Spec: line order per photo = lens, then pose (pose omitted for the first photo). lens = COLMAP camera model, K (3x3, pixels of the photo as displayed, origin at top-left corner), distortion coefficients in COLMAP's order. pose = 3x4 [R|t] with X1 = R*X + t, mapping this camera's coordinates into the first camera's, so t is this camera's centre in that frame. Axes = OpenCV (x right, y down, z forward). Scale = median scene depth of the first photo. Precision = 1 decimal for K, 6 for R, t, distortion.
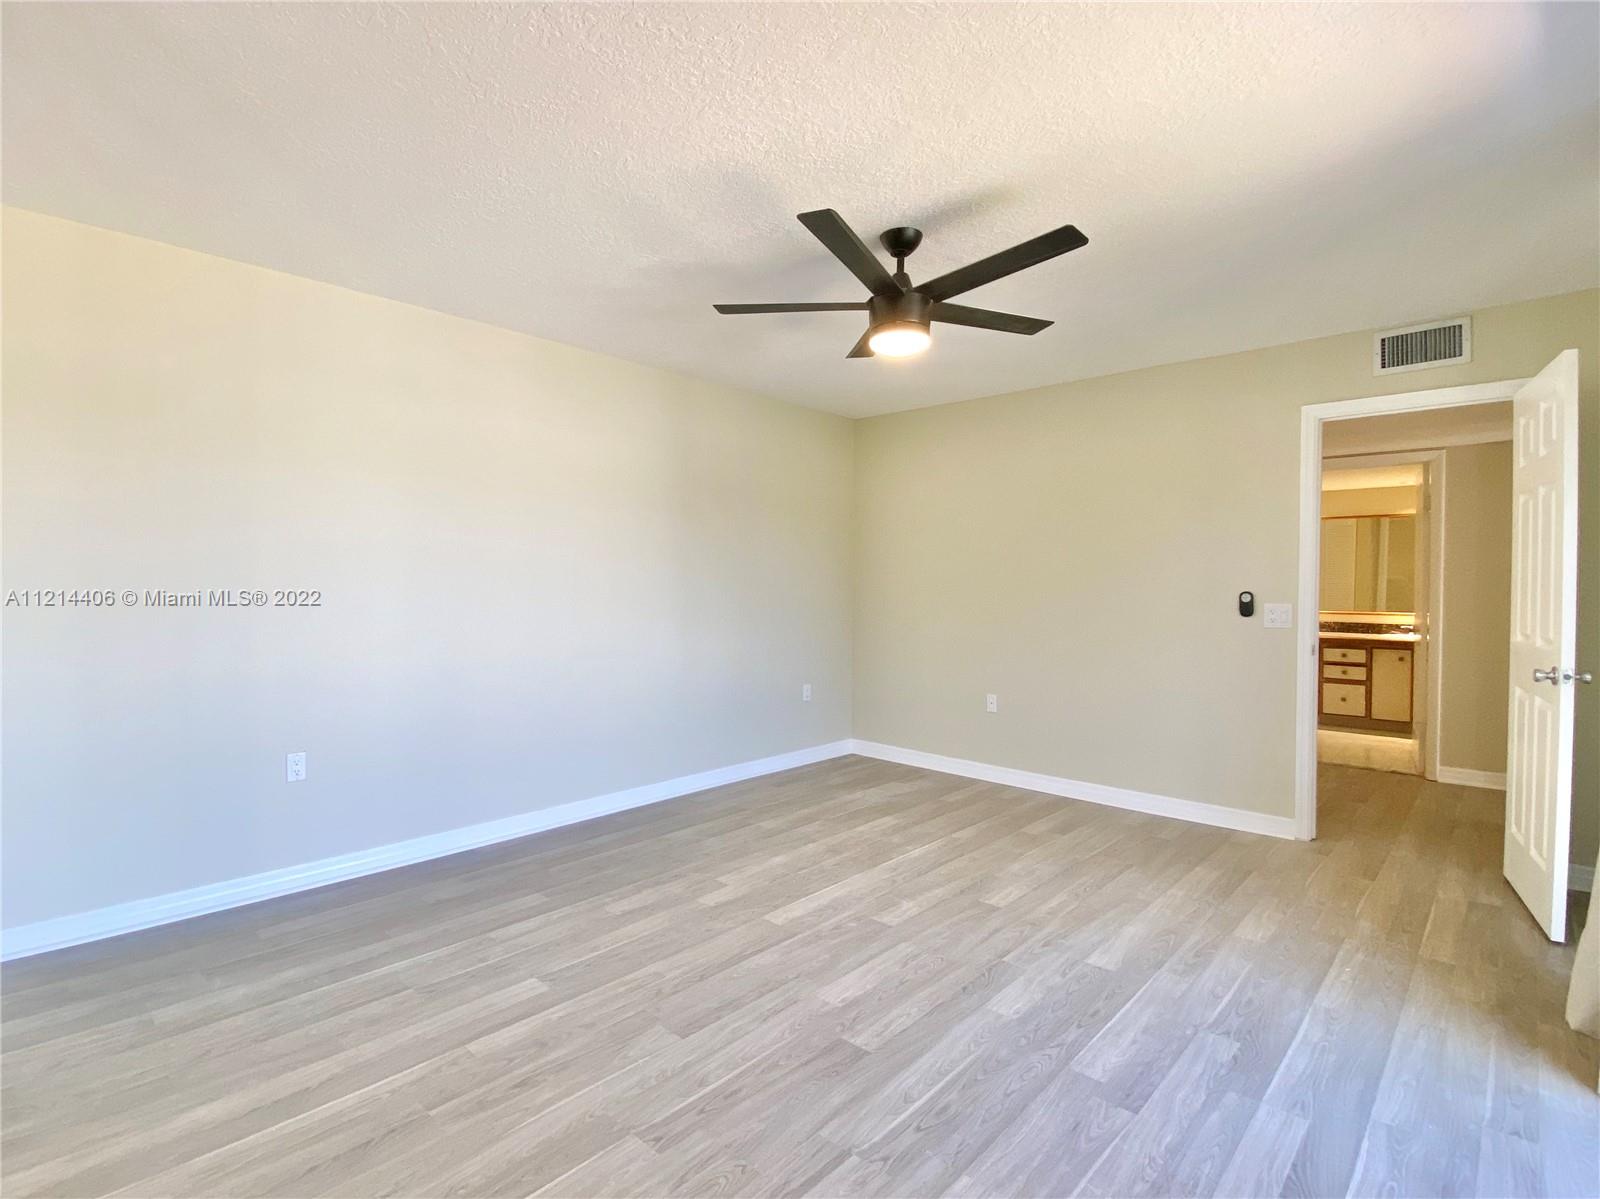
lens RADIAL K [[806.3, 0, 807.0], [0, 806.3, 596.4], [0, 0, 1]] dist [0.045004, -0.044054]
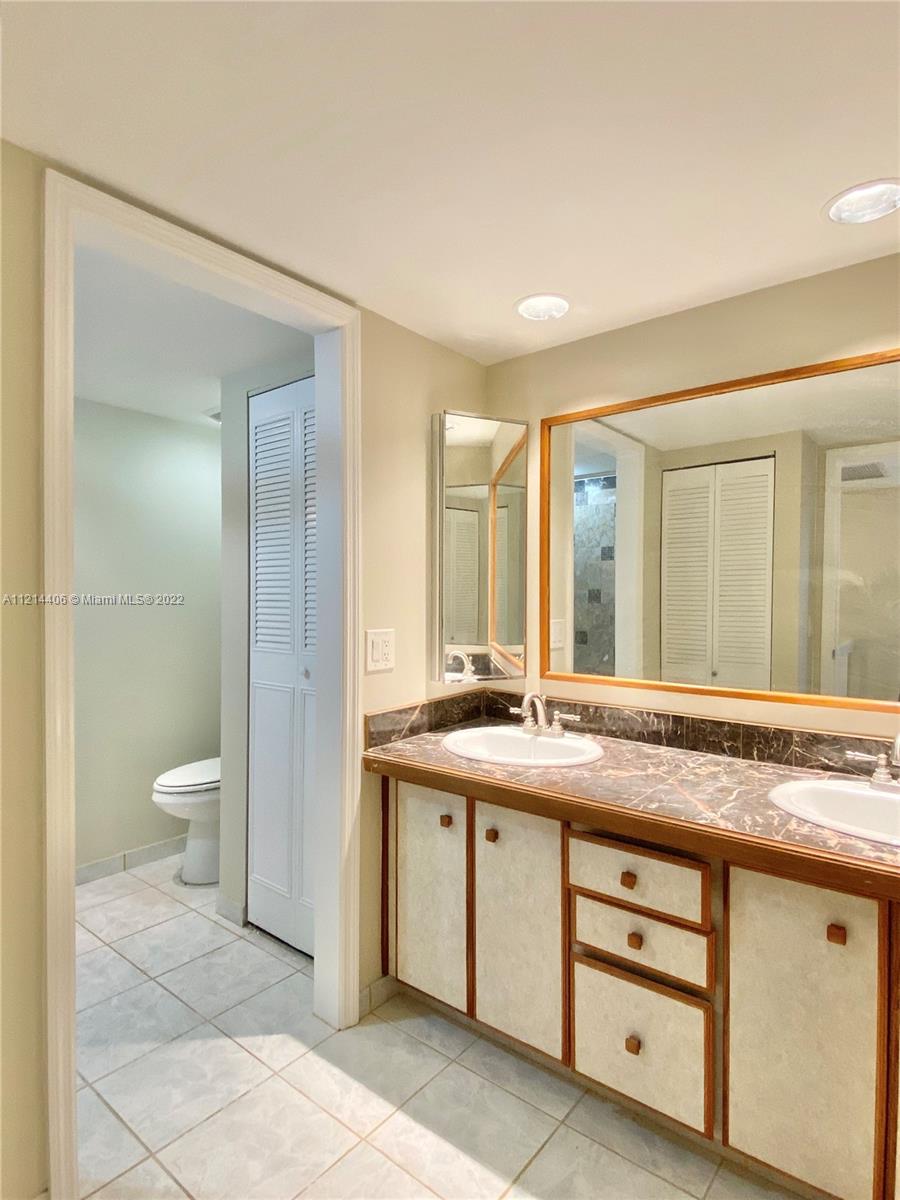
lens RADIAL K [[666.8, 0, 450.0], [0, 666.8, 600.0], [0, 0, 1]] dist [0.051418, -0.040513]
pose [[0.998111, -0.003475, 0.061333, 0.725589], [0.003778, 0.999981, -0.004832, -0.019046], [-0.061315, 0.005055, 0.998106, 0.973052]]
